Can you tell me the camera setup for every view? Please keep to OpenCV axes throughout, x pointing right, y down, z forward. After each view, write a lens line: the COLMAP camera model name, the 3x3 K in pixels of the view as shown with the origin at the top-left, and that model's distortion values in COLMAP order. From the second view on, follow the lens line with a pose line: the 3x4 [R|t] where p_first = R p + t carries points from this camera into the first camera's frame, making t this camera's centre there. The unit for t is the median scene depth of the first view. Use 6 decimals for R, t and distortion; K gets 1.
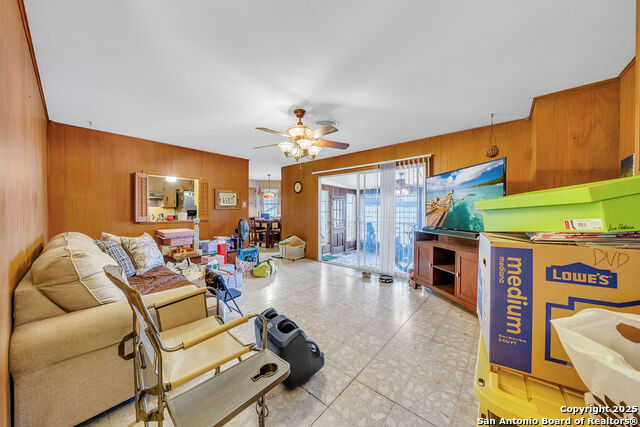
lens RADIAL K [[224.0, 0, 317.7], [0, 224.0, 208.5], [0, 0, 1]] dist [-0.006175, 0.000067]
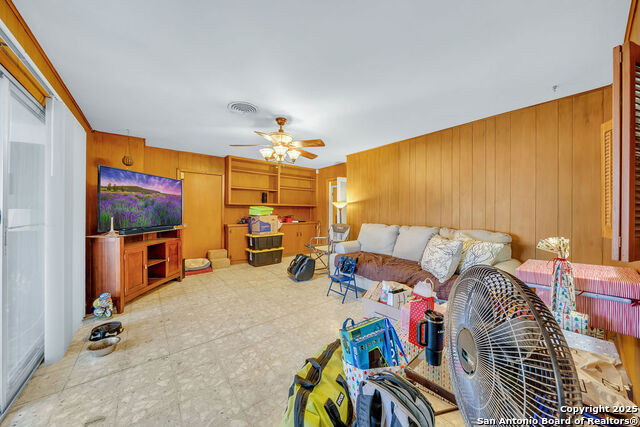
lens RADIAL K [[224.0, 0, 317.7], [0, 224.0, 208.5], [0, 0, 1]] dist [-0.006175, 0.000067]
pose [[-0.979931, -0.001666, 0.199331, -0.471545], [-0.000847, 0.999991, 0.004192, -0.005950], [-0.199337, 0.003939, -0.979923, 2.032561]]
